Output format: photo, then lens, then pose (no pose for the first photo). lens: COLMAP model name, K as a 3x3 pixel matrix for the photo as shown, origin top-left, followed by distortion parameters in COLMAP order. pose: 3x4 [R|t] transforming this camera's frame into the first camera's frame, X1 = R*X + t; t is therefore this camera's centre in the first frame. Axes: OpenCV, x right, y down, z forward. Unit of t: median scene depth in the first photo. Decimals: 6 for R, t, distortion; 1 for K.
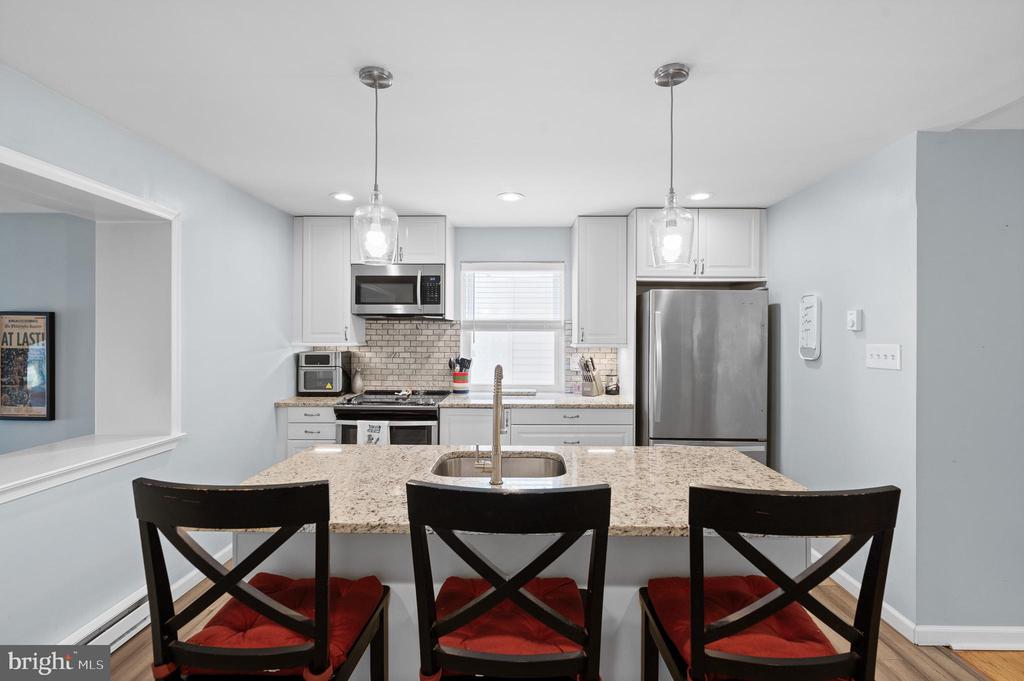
lens RADIAL K [[467.3, 0, 513.5], [0, 467.3, 331.9], [0, 0, 1]] dist [0.000113, 0.000578]
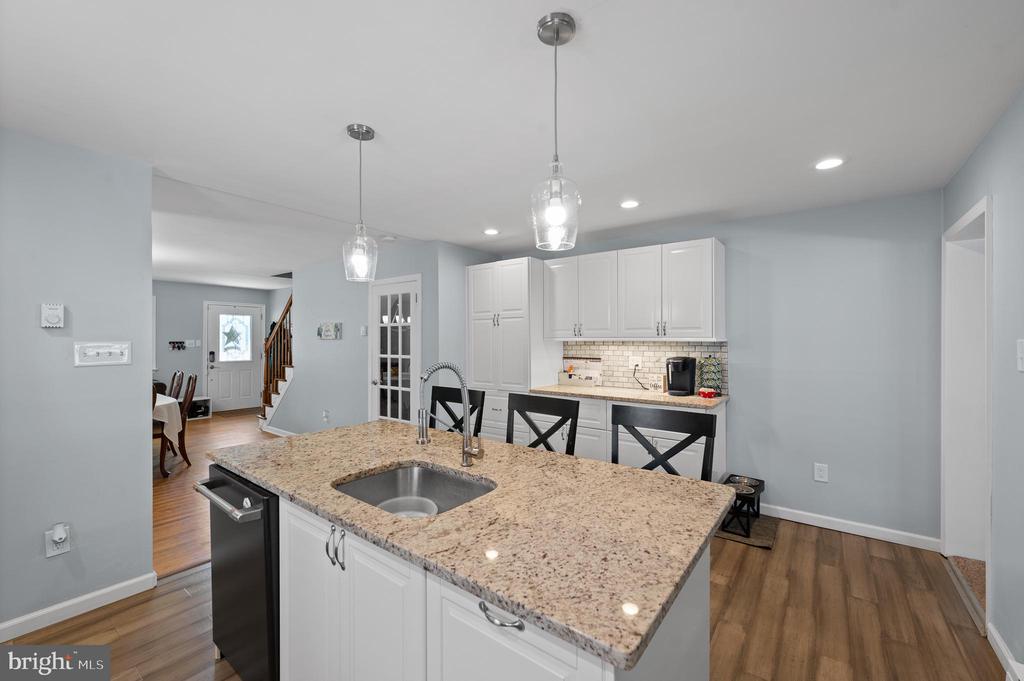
lens RADIAL K [[416.1, 0, 518.7], [0, 416.1, 337.8], [0, 0, 1]] dist [-0.001173, -0.000788]
pose [[-0.812140, -0.000238, 0.583462, -0.316509], [-0.006742, 0.999937, -0.008976, 0.012062], [-0.583423, -0.011223, -0.812091, 0.766680]]
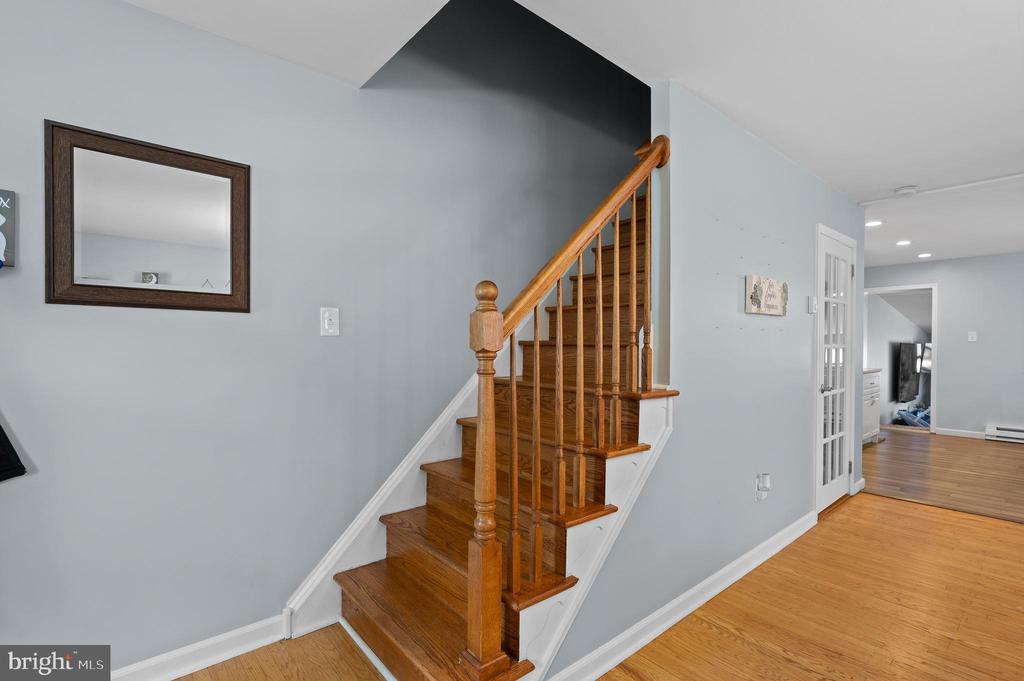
lens RADIAL K [[467.3, 0, 495.1], [0, 467.3, 353.1], [0, 0, 1]] dist [0.000113, 0.000578]
pose [[-0.763306, 0.006886, -0.646000, 1.786017], [0.004678, 0.999976, 0.005132, 0.061392], [0.646020, 0.000895, -0.763320, 0.271528]]
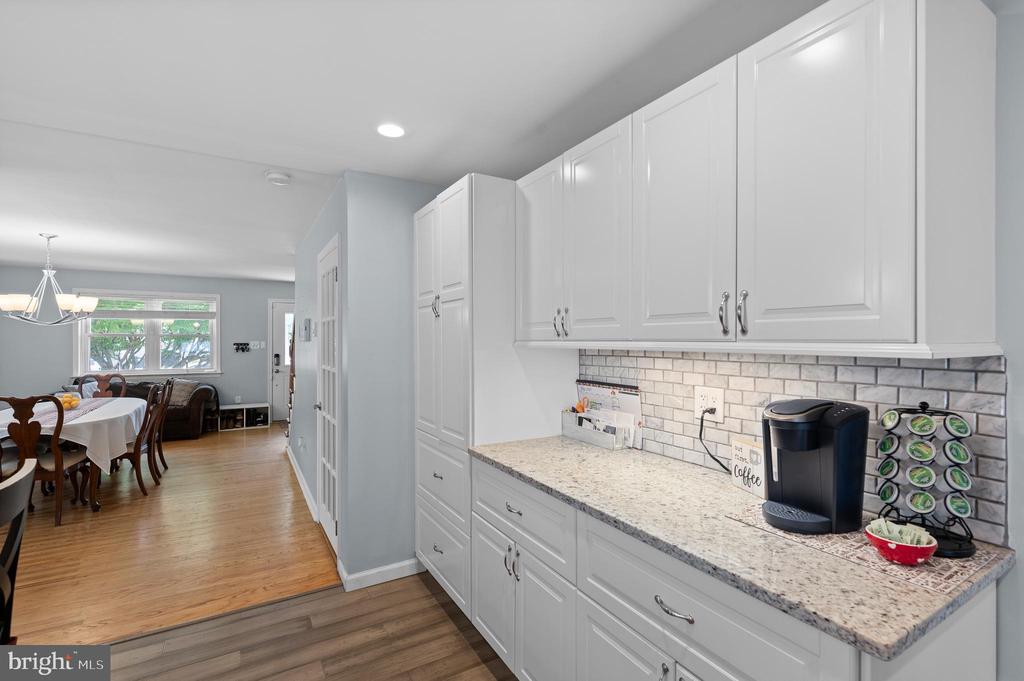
lens RADIAL K [[467.3, 0, 517.3], [0, 467.3, 343.2], [0, 0, 1]] dist [0.000113, 0.000578]
pose [[-0.519391, -0.009051, 0.854489, -0.242588], [-0.009689, 0.999942, 0.004703, 0.002322], [-0.854482, -0.005836, -0.519448, 0.146033]]
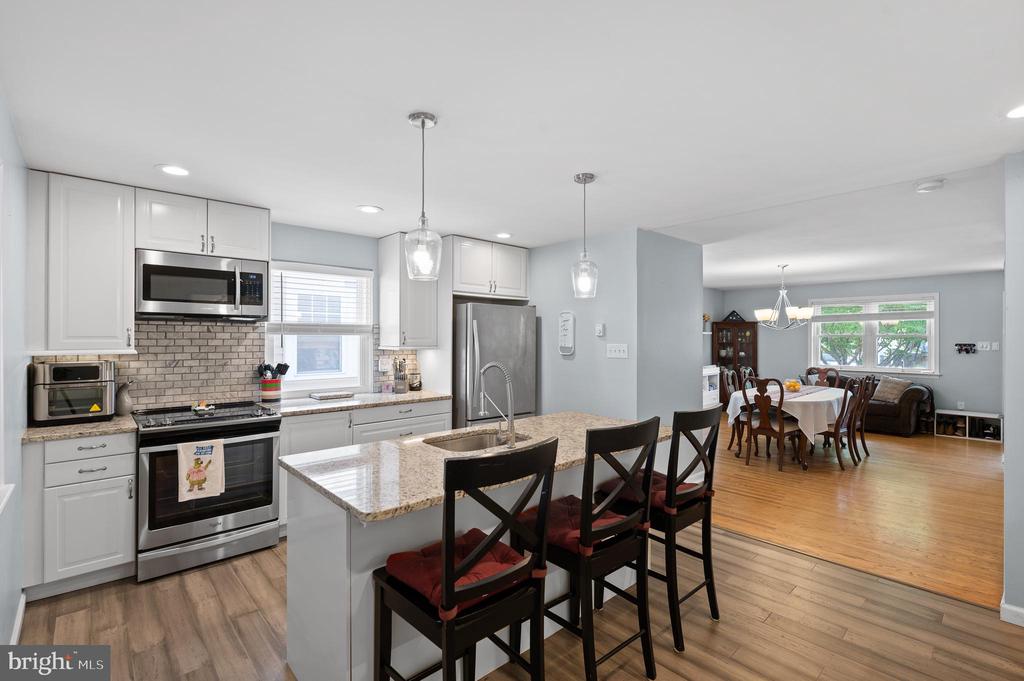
lens RADIAL K [[467.3, 0, 519.1], [0, 467.3, 337.0], [0, 0, 1]] dist [0.000113, 0.000578]
pose [[0.723688, -0.000187, 0.690127, -0.428395], [-0.004855, 0.999974, 0.005362, -0.004678], [-0.690110, -0.007231, 0.723669, -0.005346]]
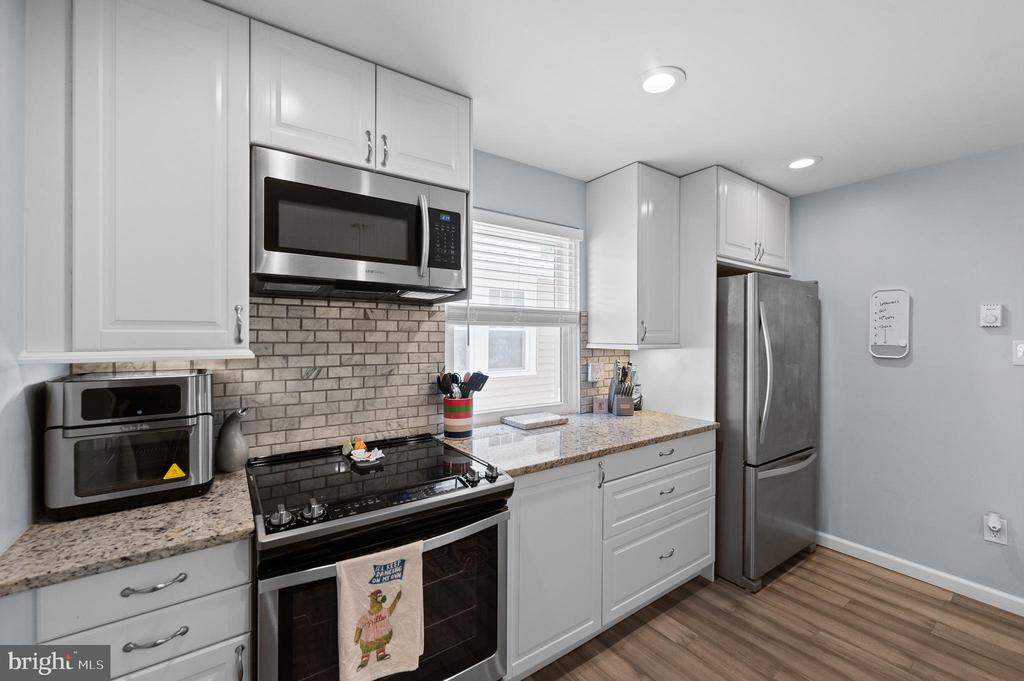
lens RADIAL K [[416.1, 0, 518.1], [0, 416.1, 337.3], [0, 0, 1]] dist [-0.001173, -0.000788]
pose [[0.807488, -0.003482, 0.589873, -0.377002], [-0.003947, 0.999928, 0.011305, 0.008719], [-0.589871, -0.011457, 0.807417, 0.603055]]
